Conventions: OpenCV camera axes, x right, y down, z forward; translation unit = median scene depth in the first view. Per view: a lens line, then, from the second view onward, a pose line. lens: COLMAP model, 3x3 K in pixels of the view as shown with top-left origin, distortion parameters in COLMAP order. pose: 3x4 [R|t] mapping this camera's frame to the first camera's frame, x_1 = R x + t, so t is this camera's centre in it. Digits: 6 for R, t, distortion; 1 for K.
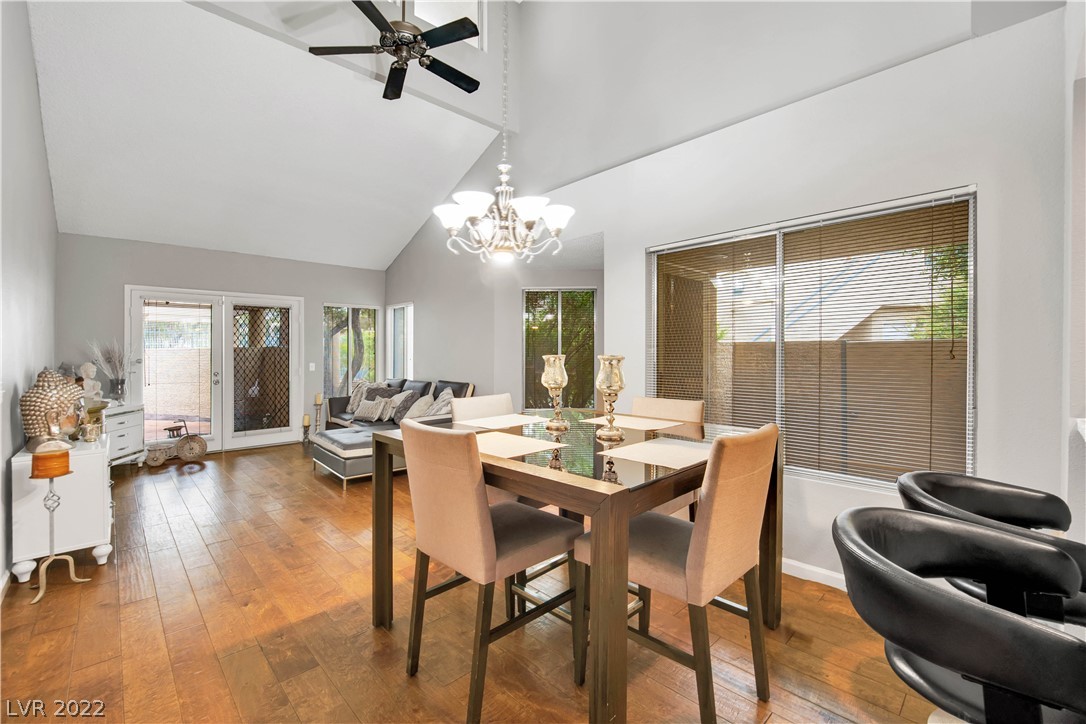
lens RADIAL K [[459.6, 0, 544.8], [0, 459.6, 355.0], [0, 0, 1]] dist [-0.023809, -0.000020]
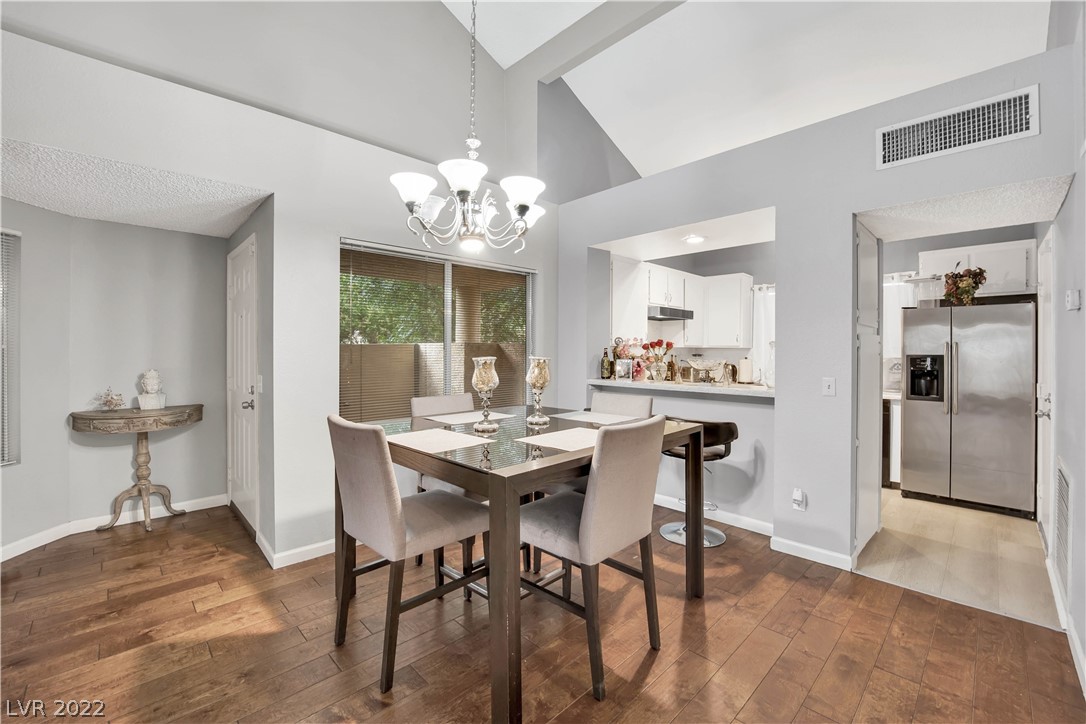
lens RADIAL K [[450.2, 0, 546.2], [0, 450.2, 354.8], [0, 0, 1]] dist [-0.025173, 0.000217]
pose [[-0.006808, -0.003146, 0.999972, -0.404767], [0.004536, 0.999985, 0.003177, -0.003298], [-0.999967, 0.004558, -0.006794, 0.377417]]
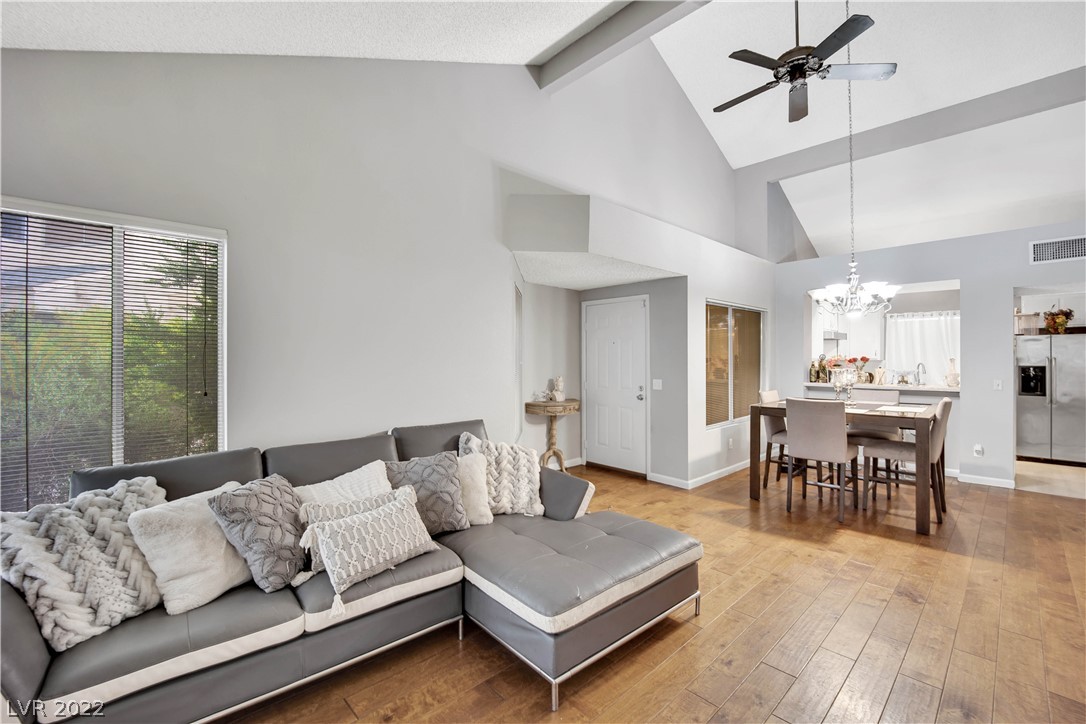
lens RADIAL K [[453.1, 0, 543.0], [0, 453.1, 362.0], [0, 0, 1]] dist [-0.023544, 0.000159]
pose [[0.018713, -0.002899, 0.999821, -0.796792], [0.006069, 0.999978, 0.002786, -0.018199], [-0.999806, 0.006015, 0.018730, 0.939410]]
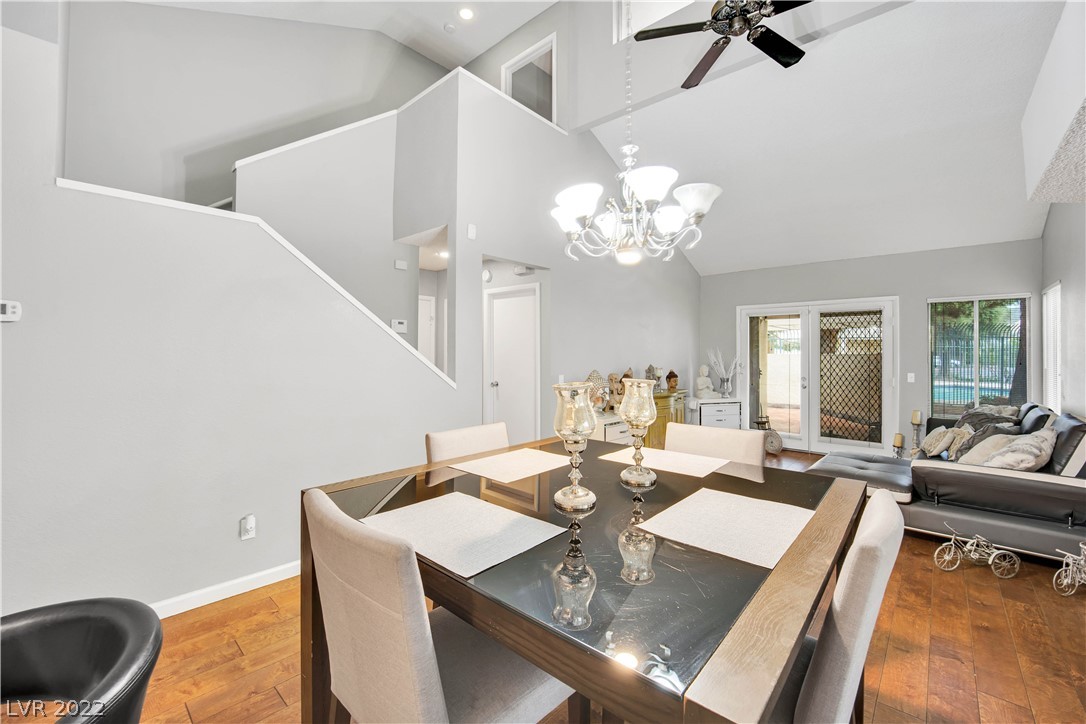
lens RADIAL K [[443.2, 0, 543.0], [0, 443.2, 346.0], [0, 0, 1]] dist [-0.020648, 0.000276]
pose [[0.063875, -0.009873, -0.997909, 0.302966], [-0.012418, 0.999866, -0.010687, -0.018598], [0.997881, 0.013075, 0.063744, 0.346042]]
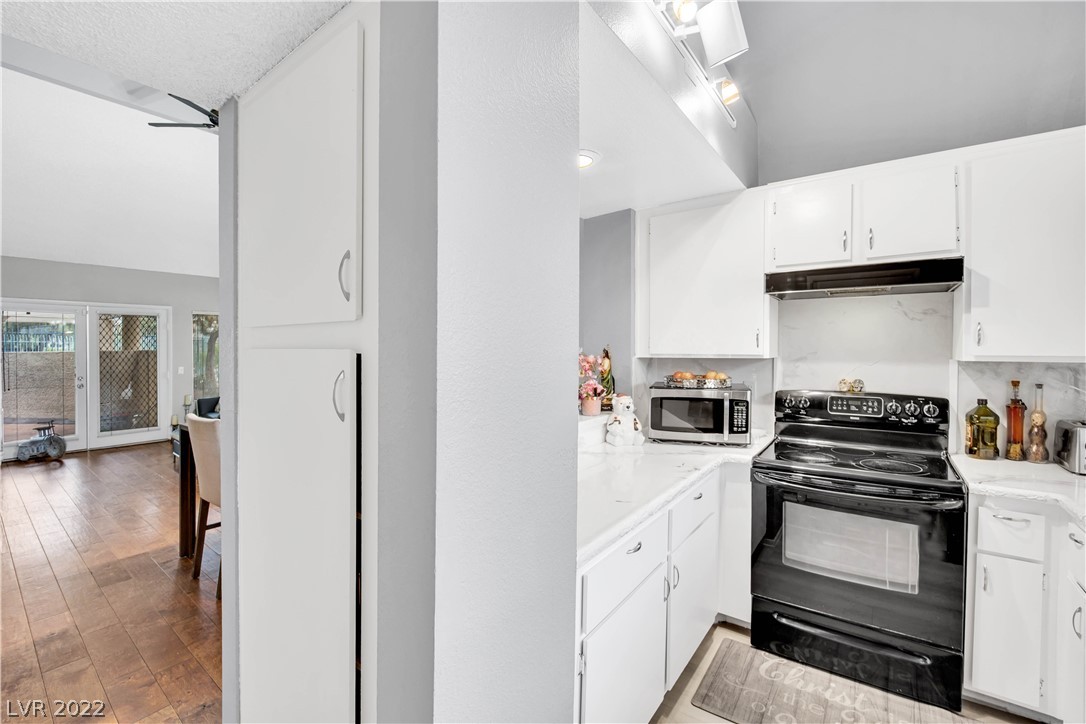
lens RADIAL K [[450.2, 0, 546.2], [0, 450.2, 354.8], [0, 0, 1]] dist [-0.025173, 0.000217]
pose [[0.986097, -0.002867, 0.166145, 0.216327], [0.001559, 0.999967, 0.008002, -0.024078], [-0.166163, -0.007632, 0.986069, -0.230231]]
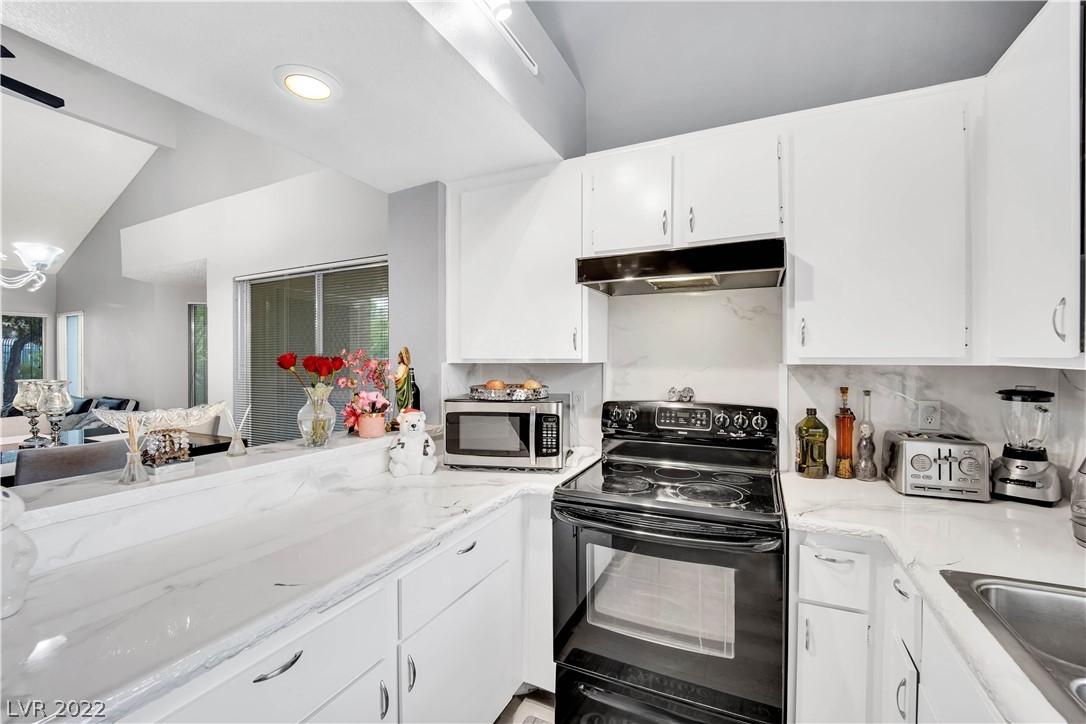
lens RADIAL K [[441.7, 0, 545.7], [0, 441.7, 359.8], [0, 0, 1]] dist [-0.025656, 0.000034]
pose [[0.936464, 0.000253, 0.350762, 0.347868], [0.001453, 0.999988, -0.004601, -0.017755], [-0.350759, 0.004818, 0.936453, -0.157786]]
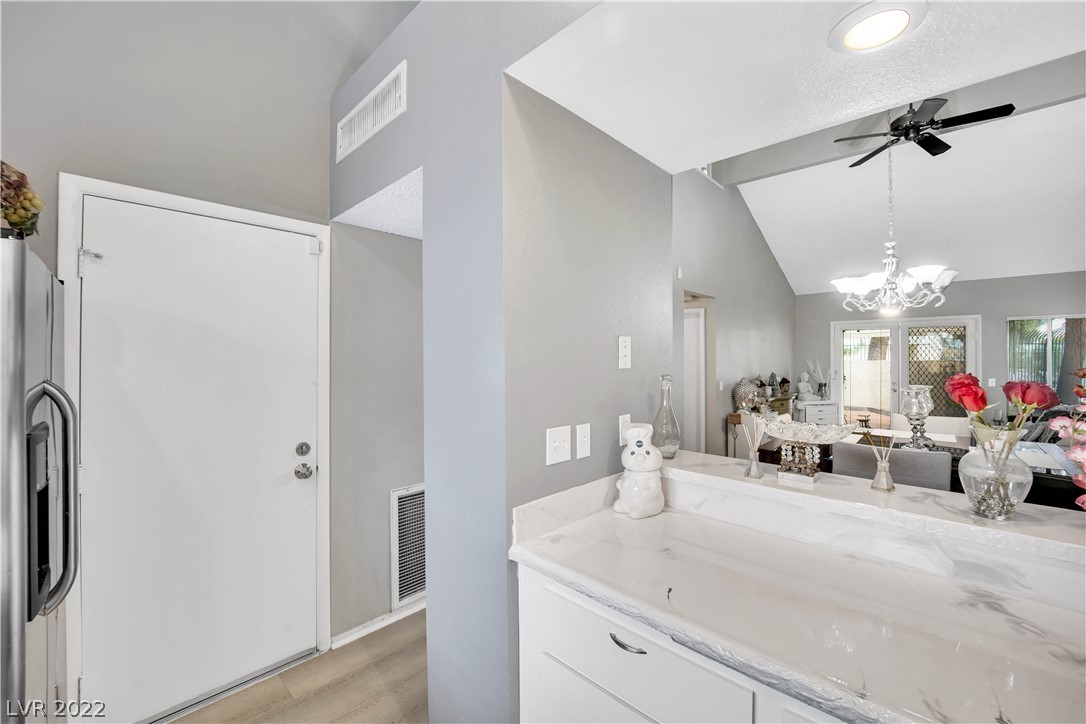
lens RADIAL K [[441.3, 0, 547.3], [0, 441.3, 353.5], [0, 0, 1]] dist [-0.021280, 0.000028]
pose [[0.042251, -0.004917, -0.999095, 0.496563], [-0.007195, 0.999960, -0.005225, -0.031804], [0.999081, 0.007409, 0.042214, -0.024672]]
